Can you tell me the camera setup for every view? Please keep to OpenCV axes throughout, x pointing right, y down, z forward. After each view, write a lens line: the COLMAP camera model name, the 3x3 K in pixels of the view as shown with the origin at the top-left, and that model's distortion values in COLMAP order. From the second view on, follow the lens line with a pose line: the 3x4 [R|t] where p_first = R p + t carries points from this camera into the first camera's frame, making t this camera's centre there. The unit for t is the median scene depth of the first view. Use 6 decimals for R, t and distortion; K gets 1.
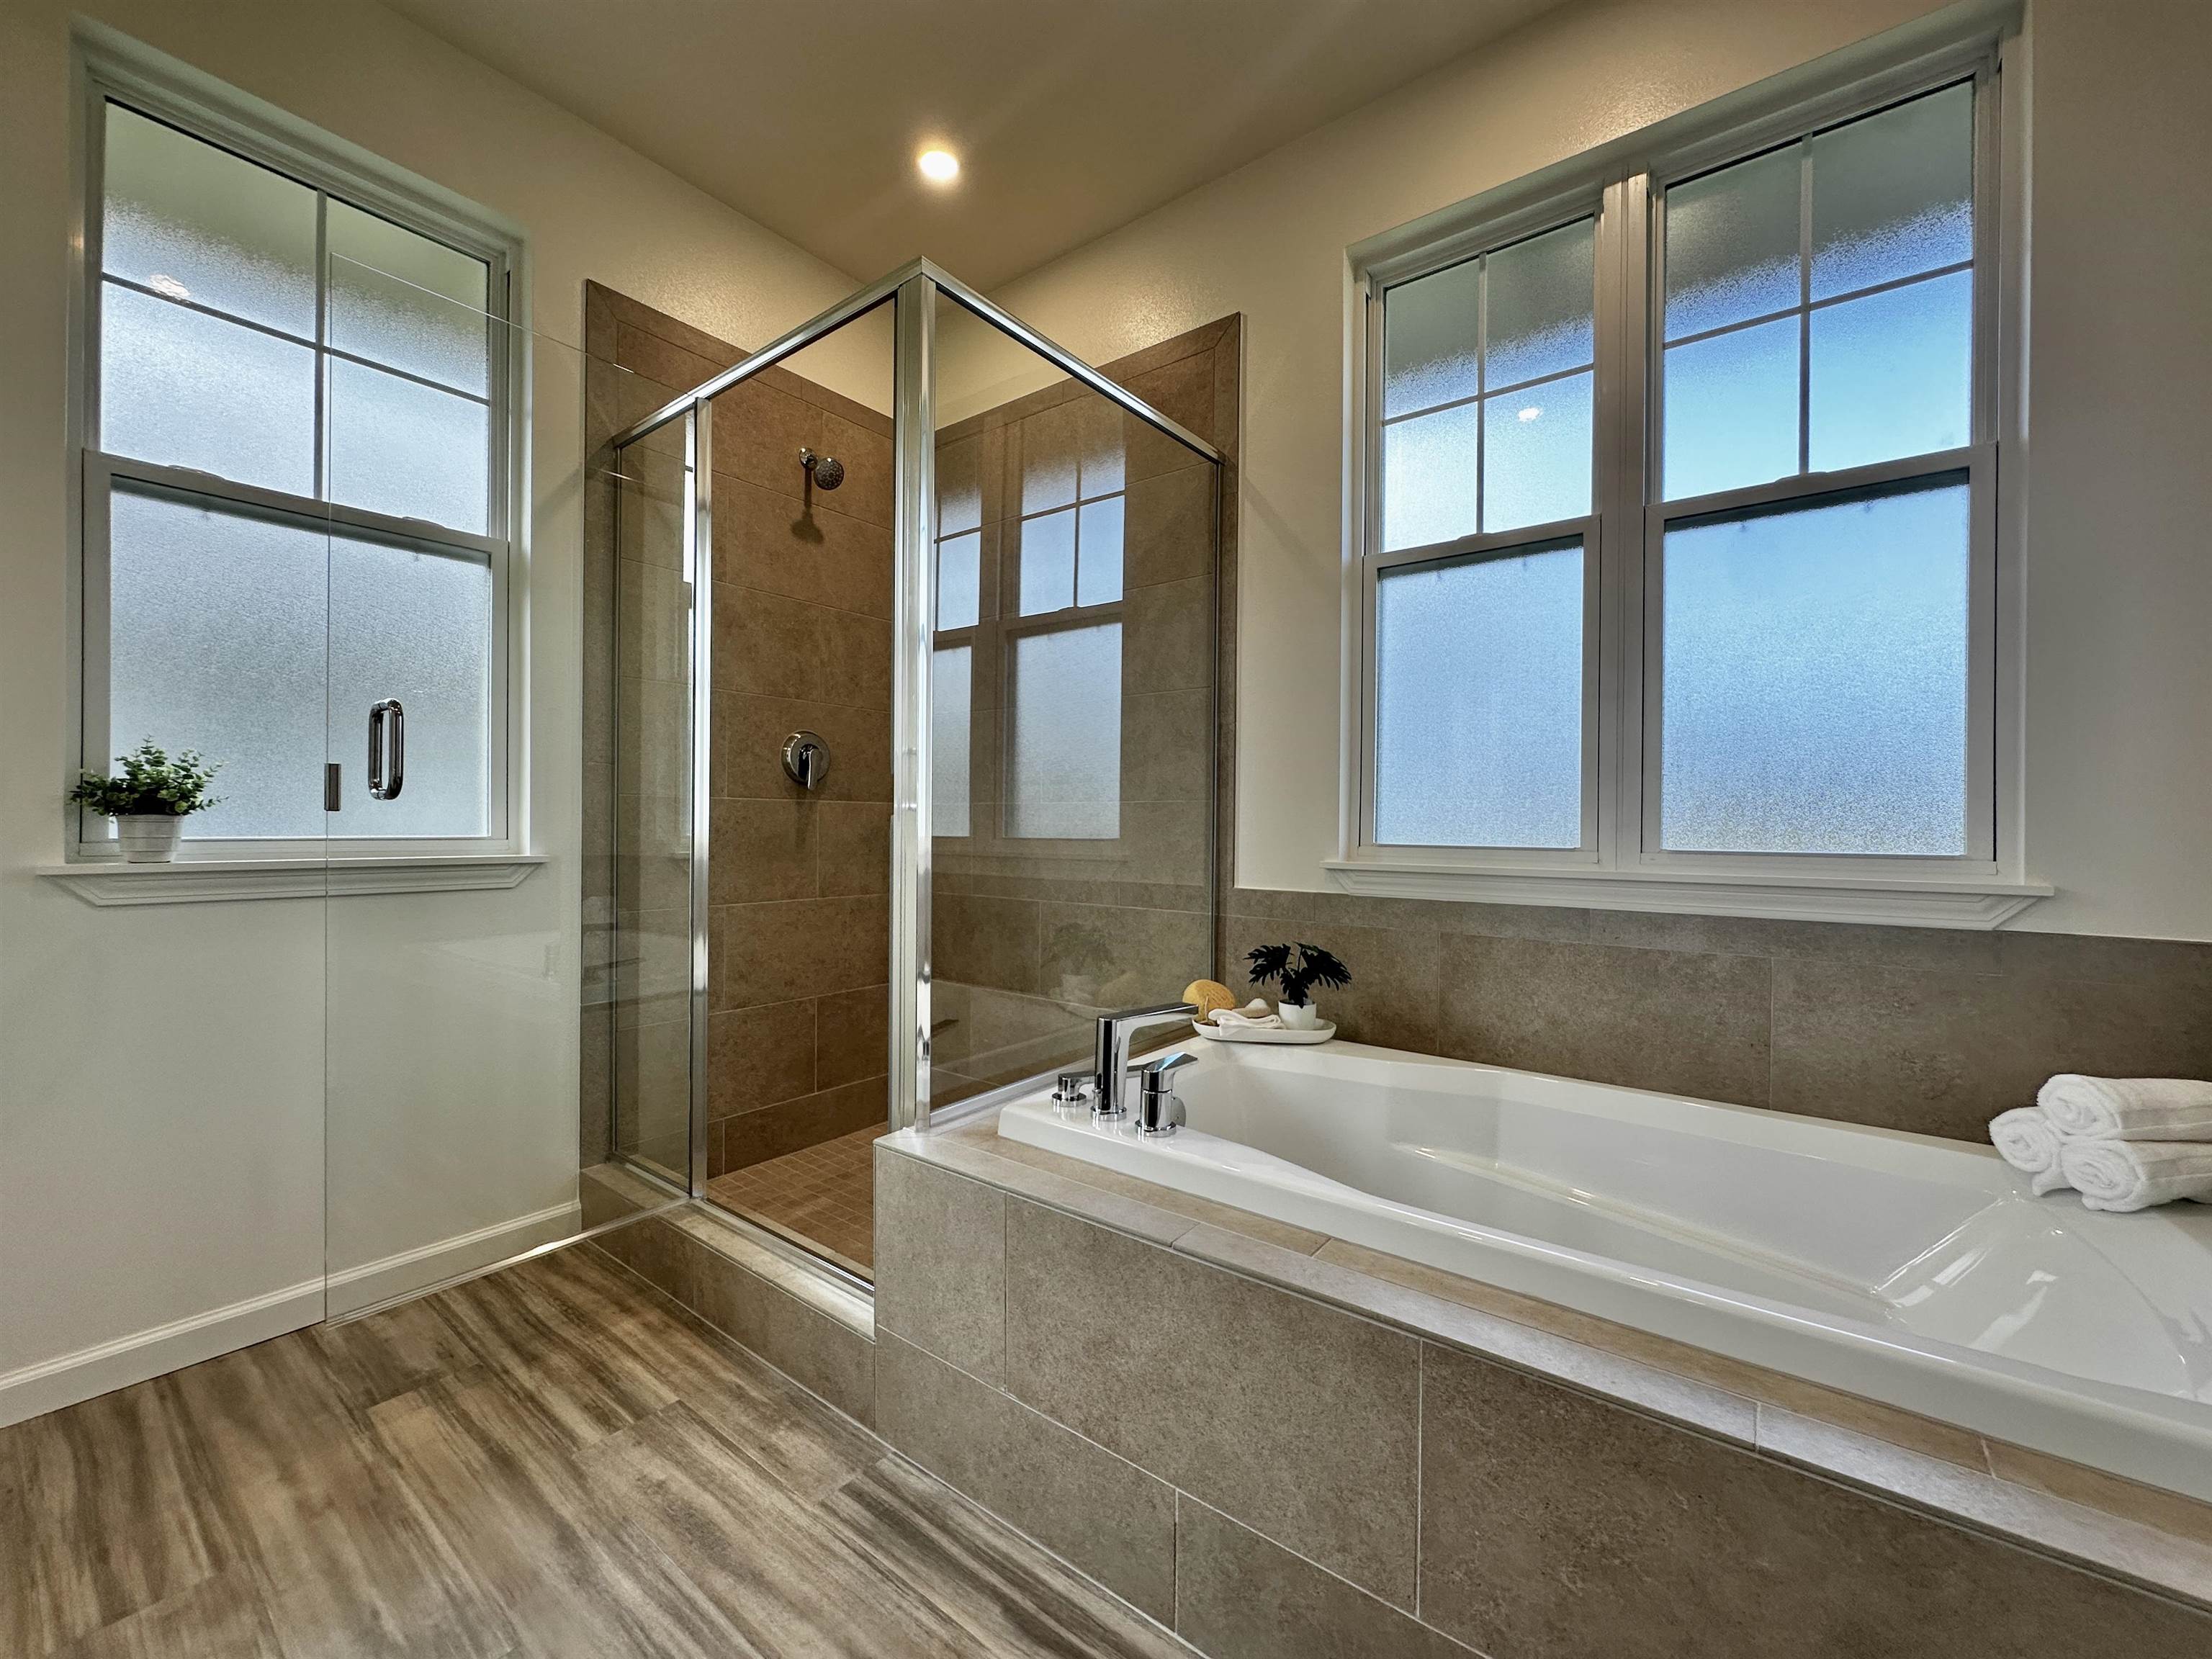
lens RADIAL K [[884.4, 0, 1104.8], [0, 884.4, 828.3], [0, 0, 1]] dist [-0.008991, 0.001485]
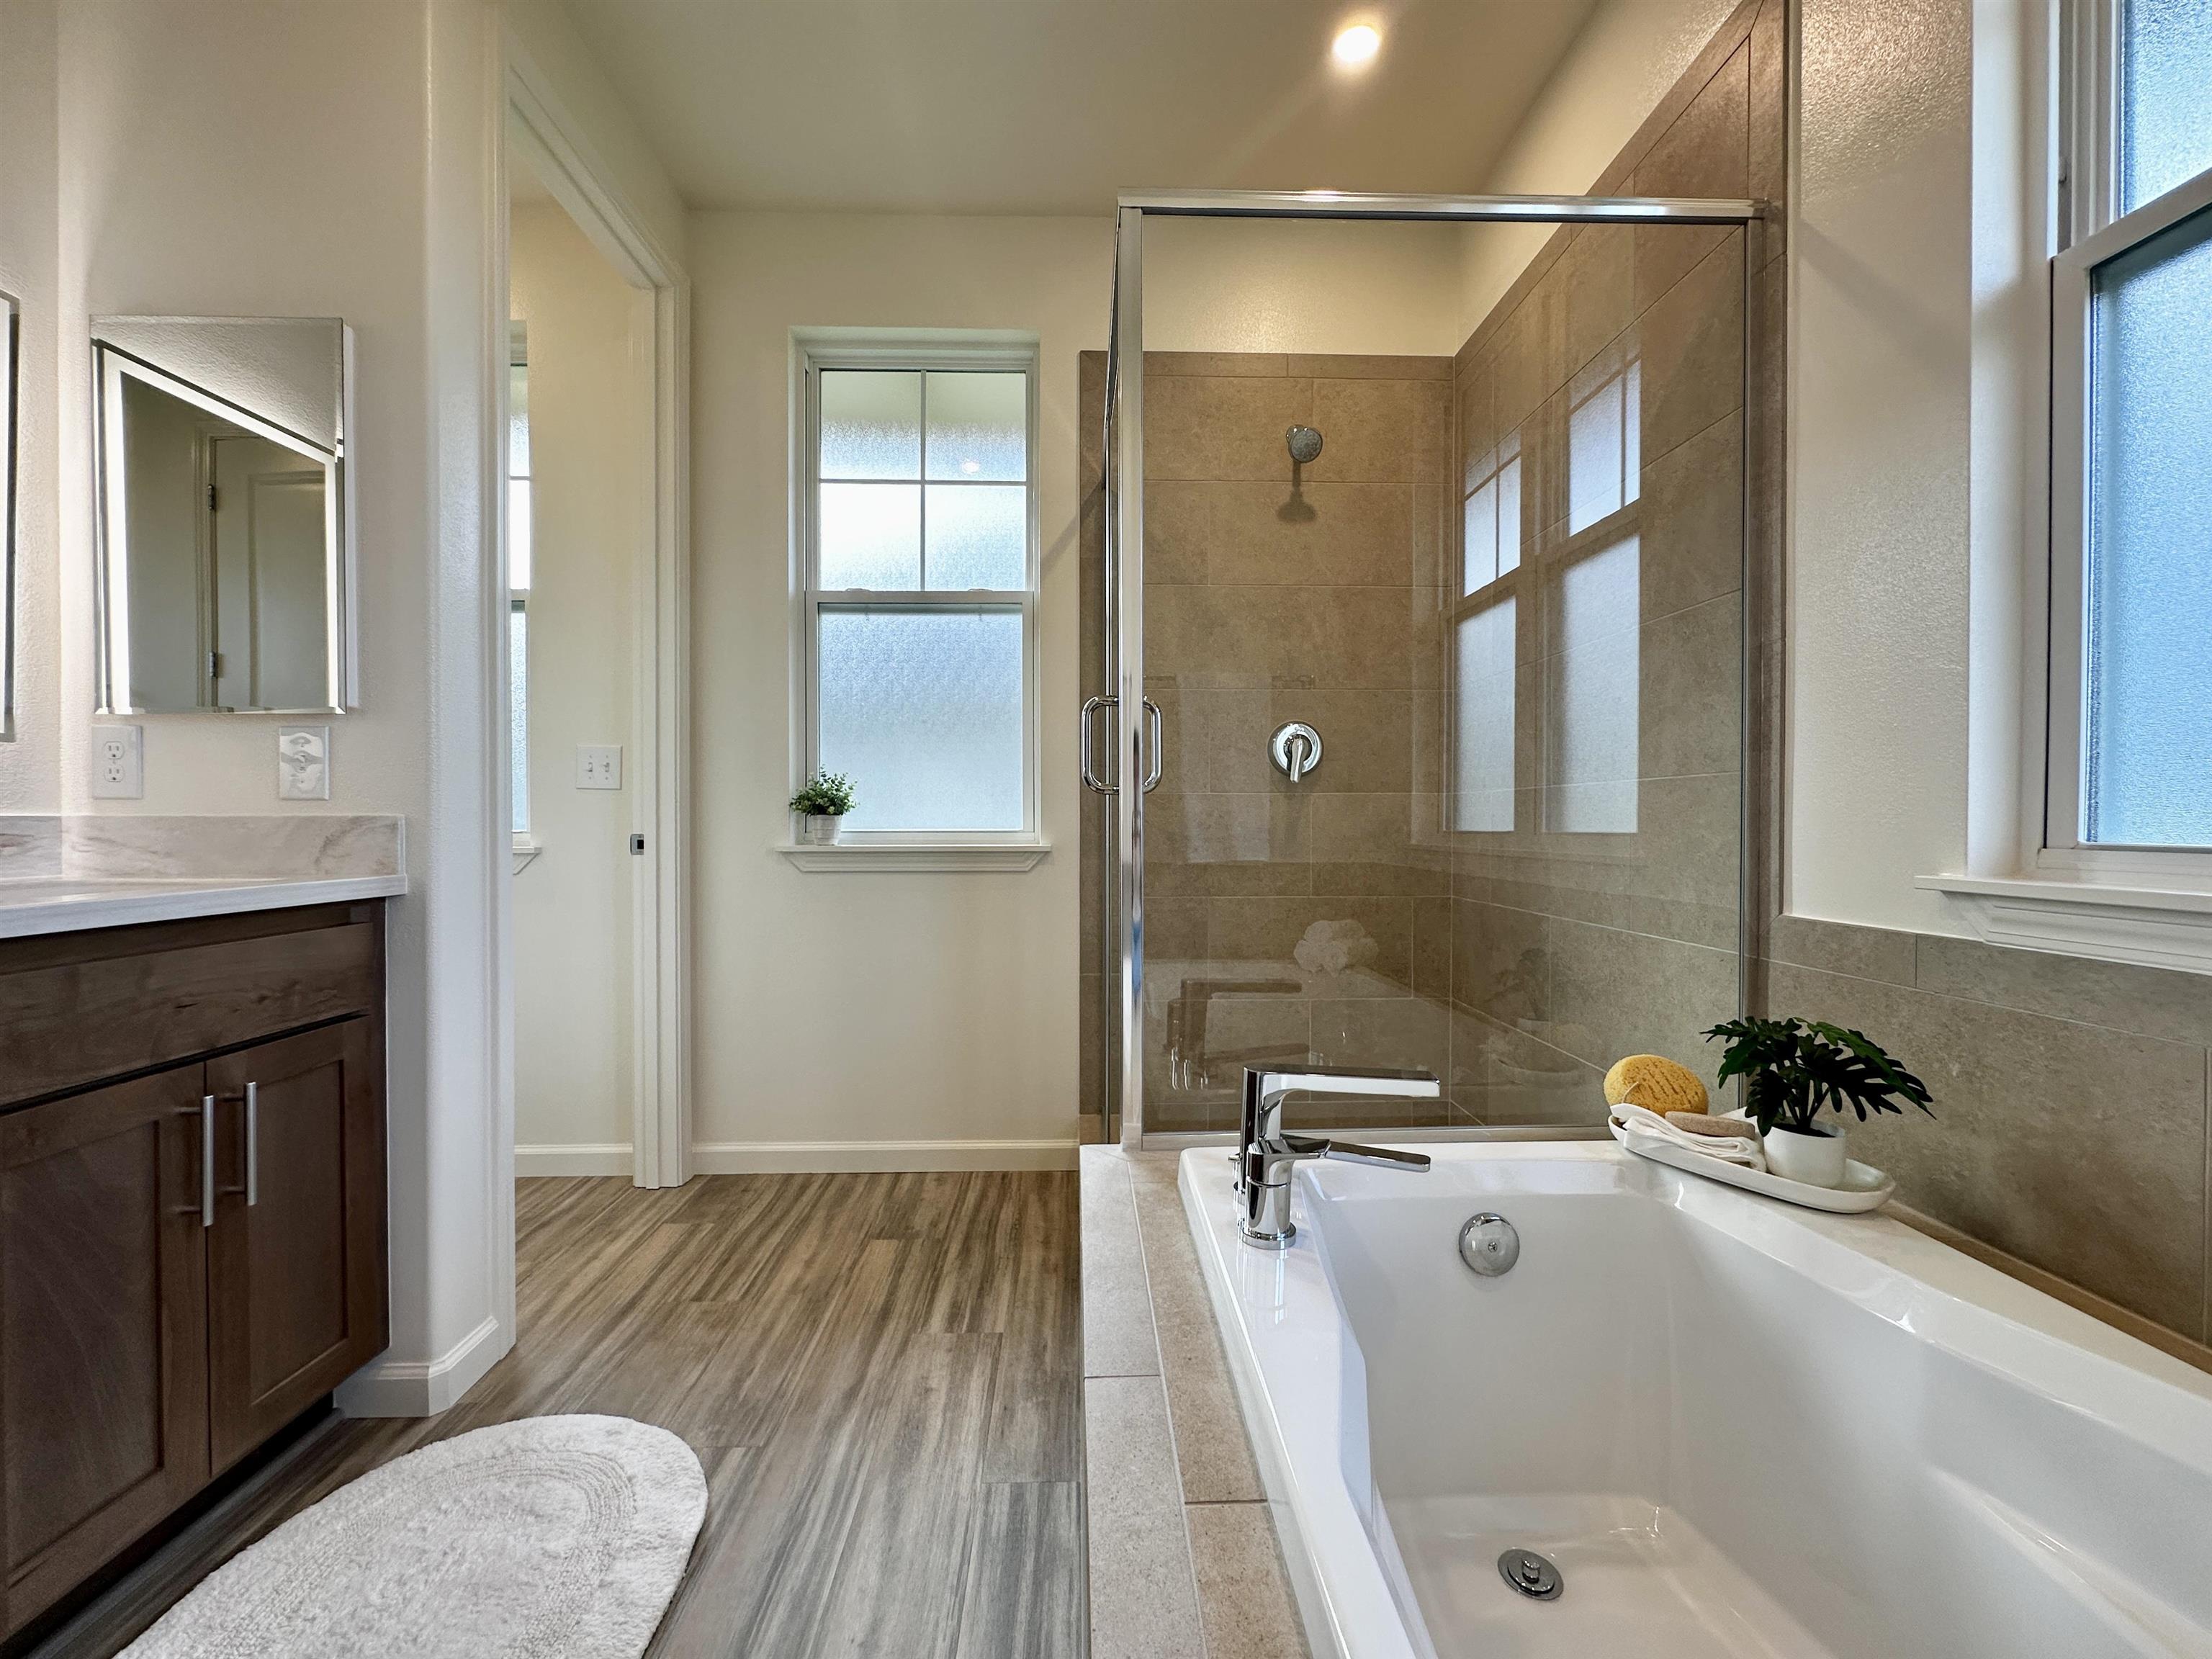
lens RADIAL K [[884.4, 0, 1107.0], [0, 884.4, 827.9], [0, 0, 1]] dist [-0.008991, 0.001485]
pose [[0.630851, -0.001476, -0.775902, 0.441734], [0.002341, 0.999997, 0.000001, 0.009382], [0.775900, -0.001817, 0.630853, 0.374840]]
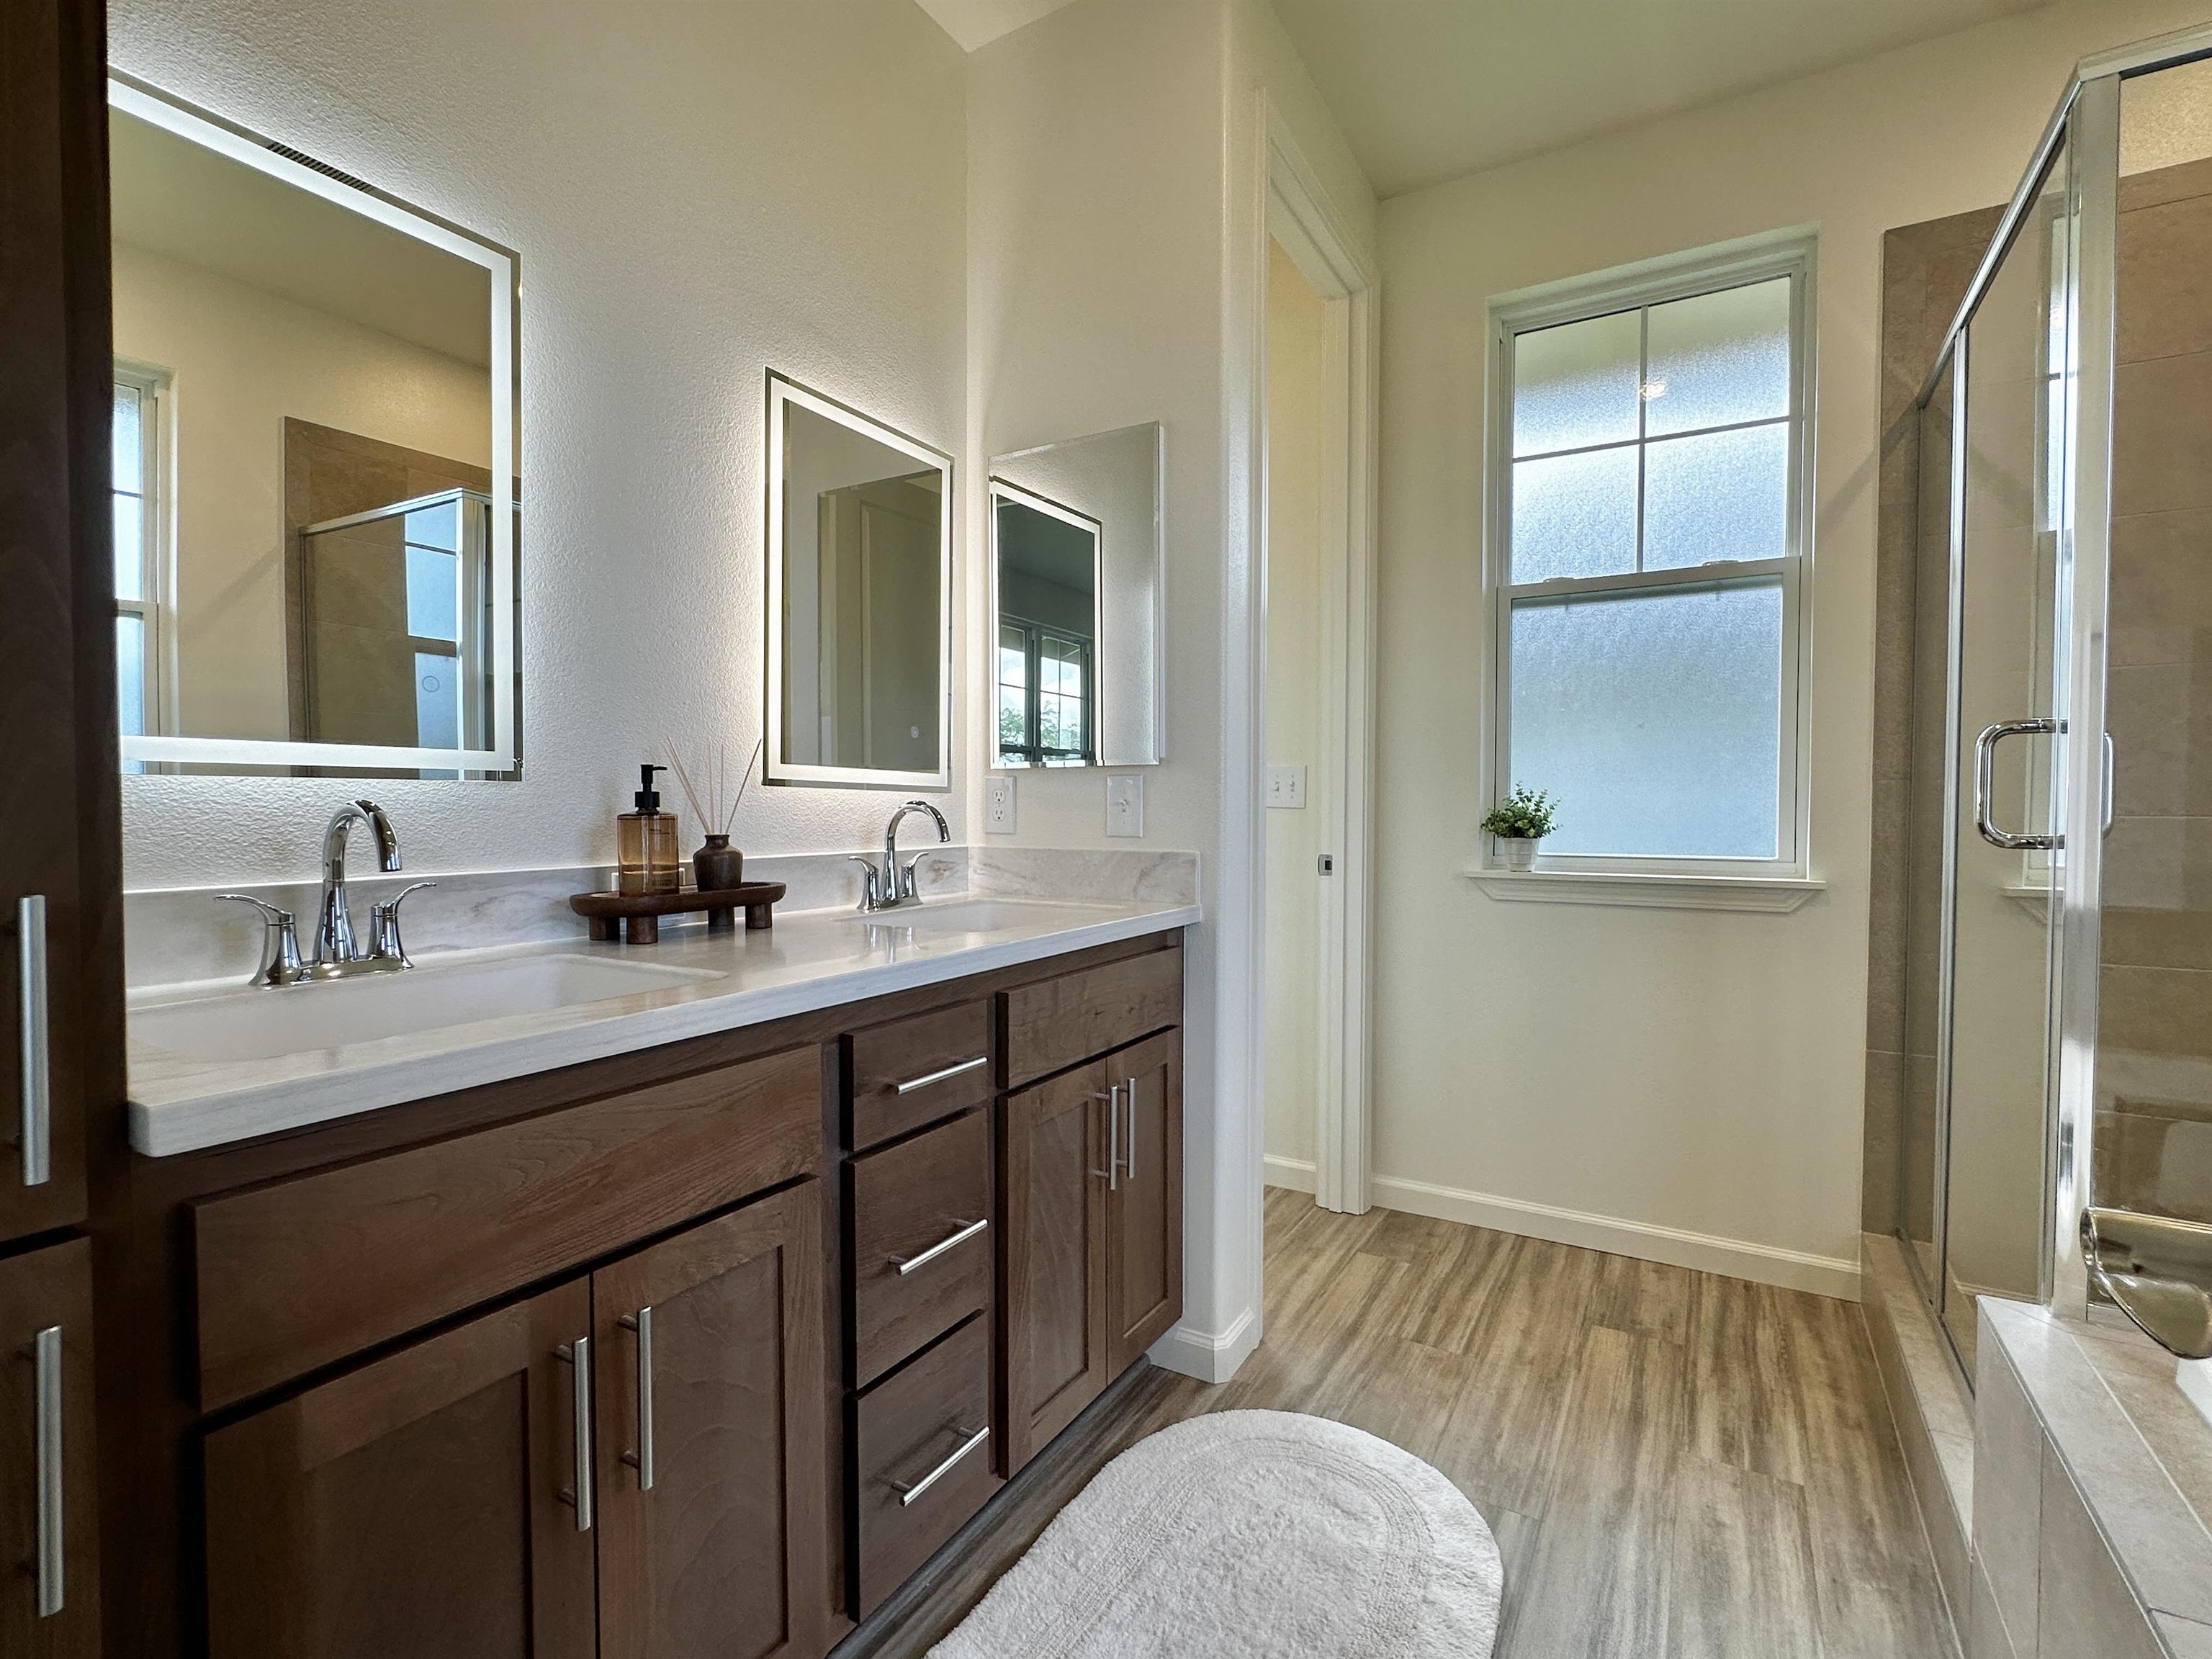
lens RADIAL K [[1033.9, 0, 1105.4], [0, 1033.9, 831.4], [0, 0, 1]] dist [-0.002851, 0.000763]
pose [[0.116727, 0.020562, -0.992951, 0.465281], [-0.004484, 0.999786, 0.020177, -0.052959], [0.993154, 0.002097, 0.116794, 0.134866]]
